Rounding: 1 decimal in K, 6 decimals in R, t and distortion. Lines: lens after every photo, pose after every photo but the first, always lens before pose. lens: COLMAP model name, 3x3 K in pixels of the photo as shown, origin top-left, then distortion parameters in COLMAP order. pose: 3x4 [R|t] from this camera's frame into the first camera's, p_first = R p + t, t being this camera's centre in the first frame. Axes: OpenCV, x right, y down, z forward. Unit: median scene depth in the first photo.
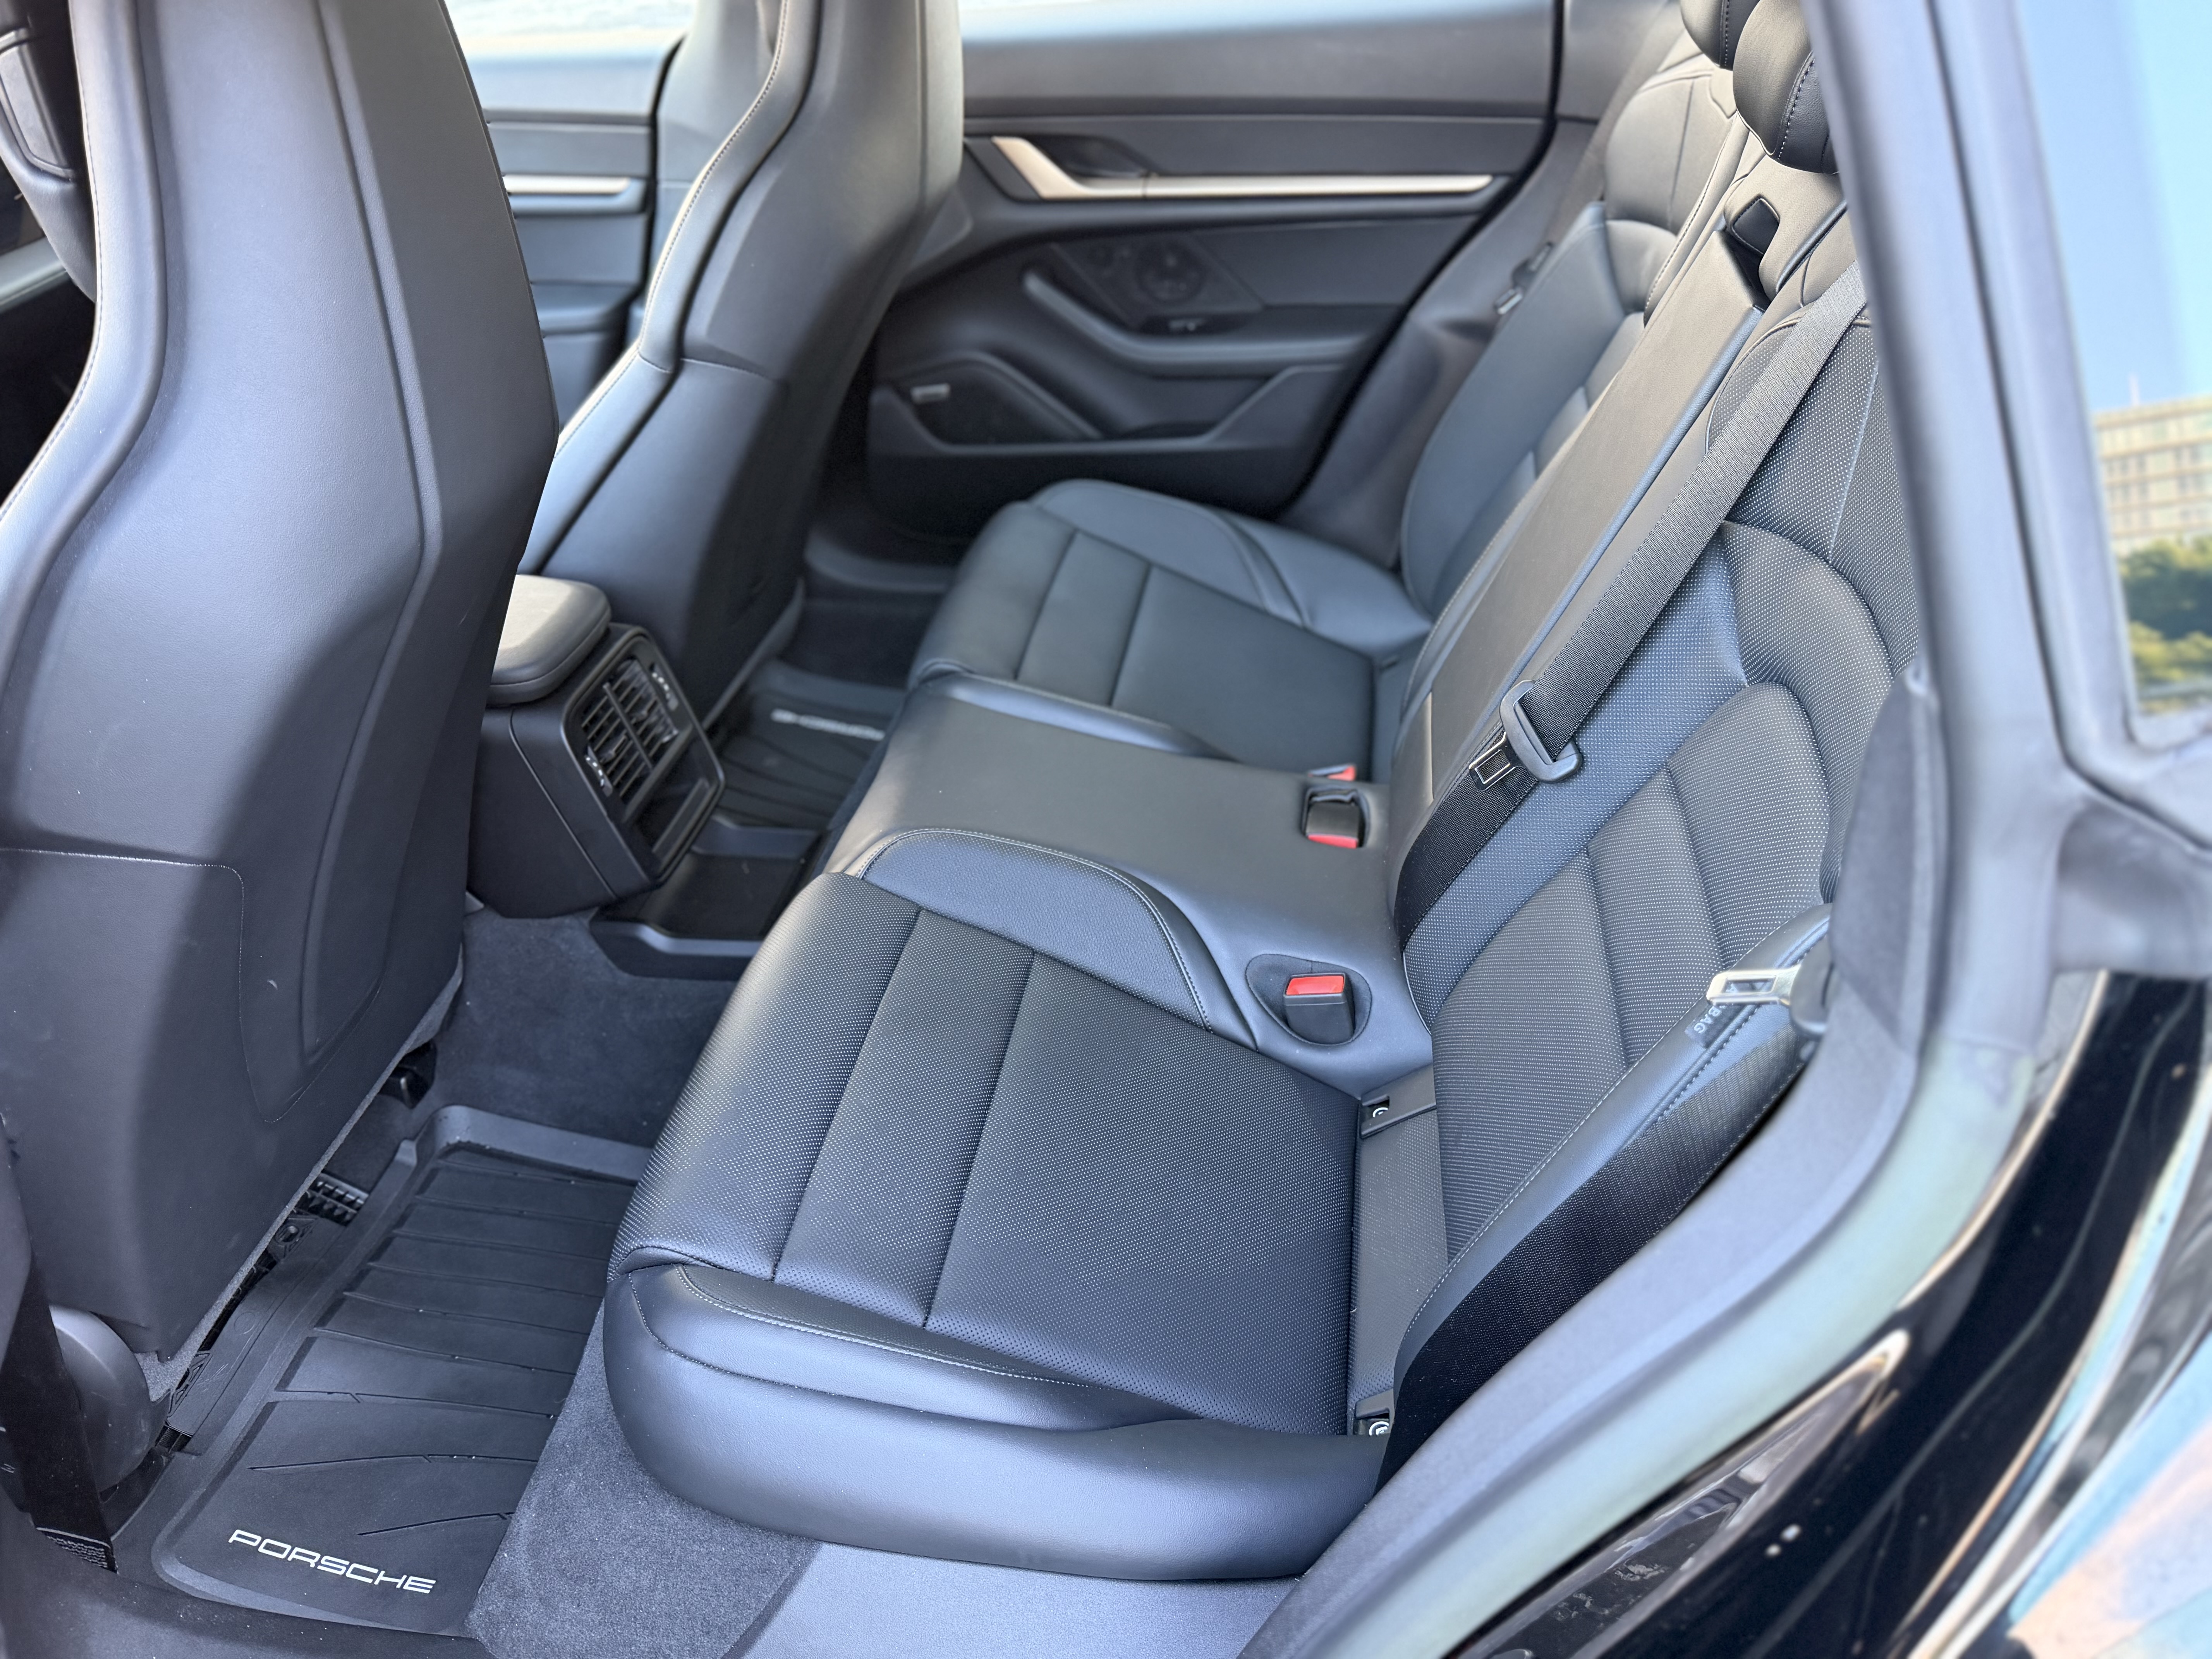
lens RADIAL K [[1798.5, 0, 1097.6], [0, 1798.5, 840.6], [0, 0, 1]] dist [0.108410, -0.191905]
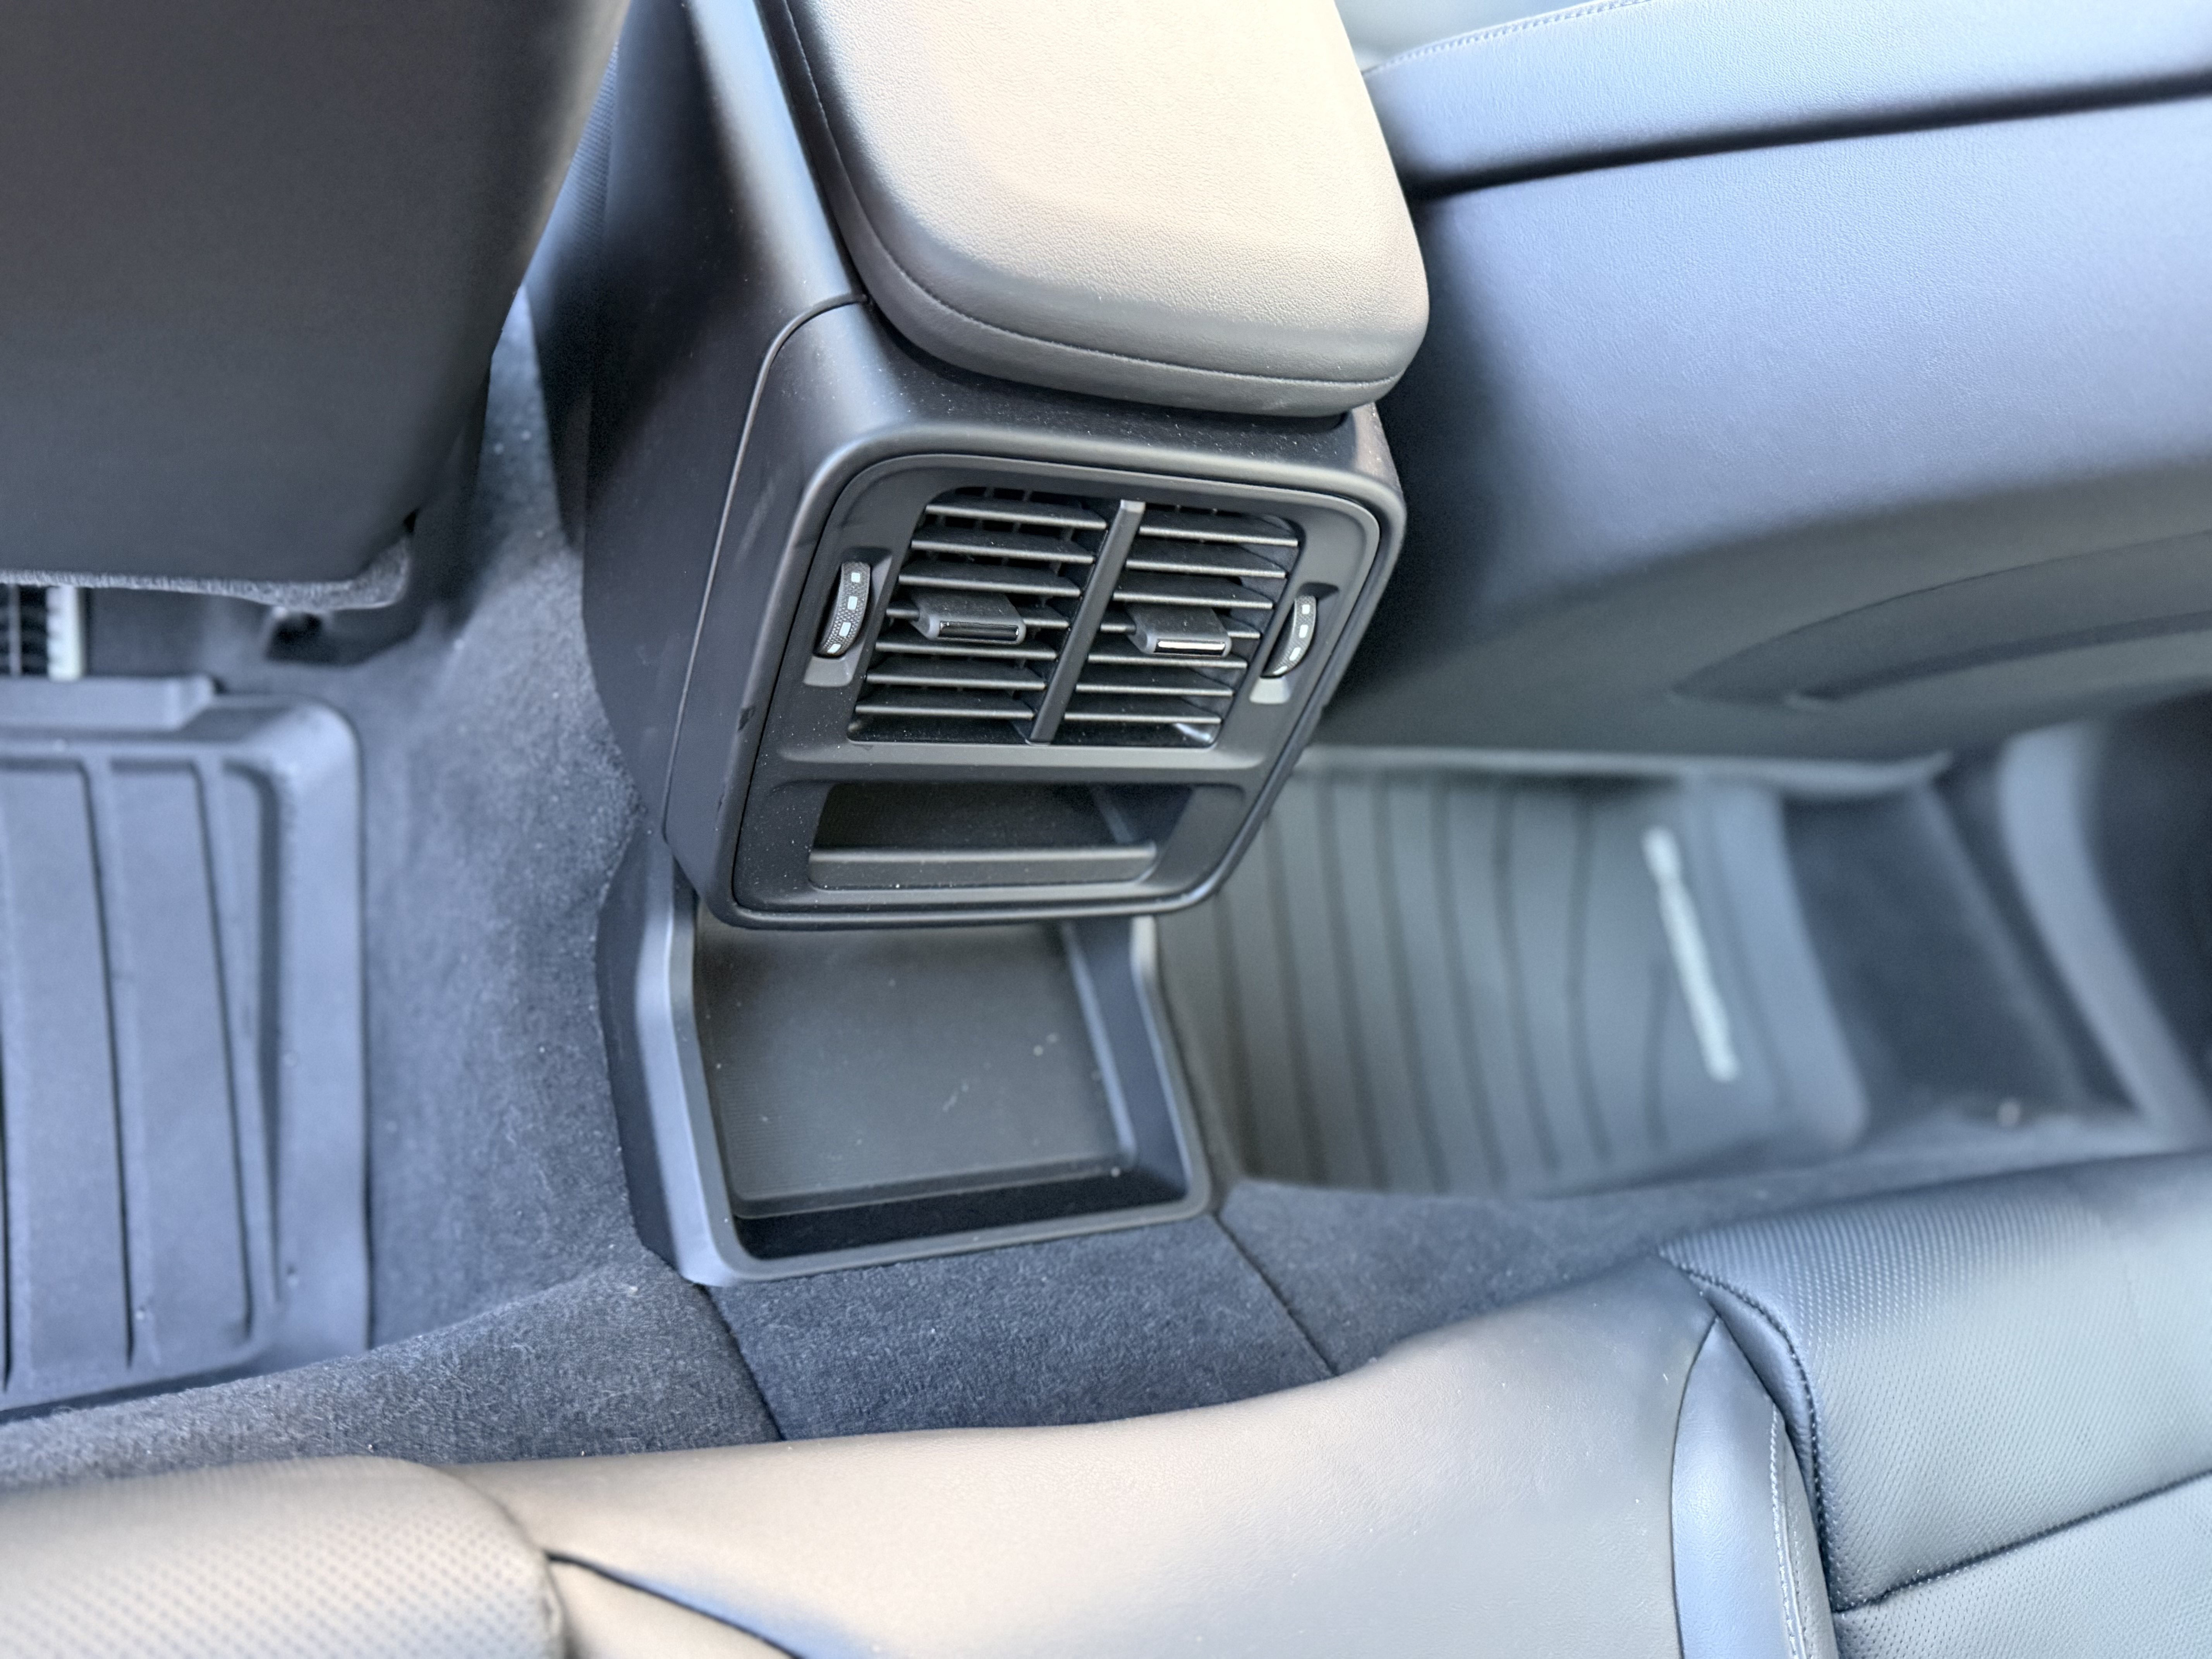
lens RADIAL K [[1798.5, 0, 1097.6], [0, 1798.5, 840.6], [0, 0, 1]] dist [0.108410, -0.191905]
pose [[0.374662, 0.874755, -0.307298, -0.116579], [-0.811077, 0.469806, 0.348477, -0.158223], [0.449203, 0.118681, 0.885512, 0.688072]]
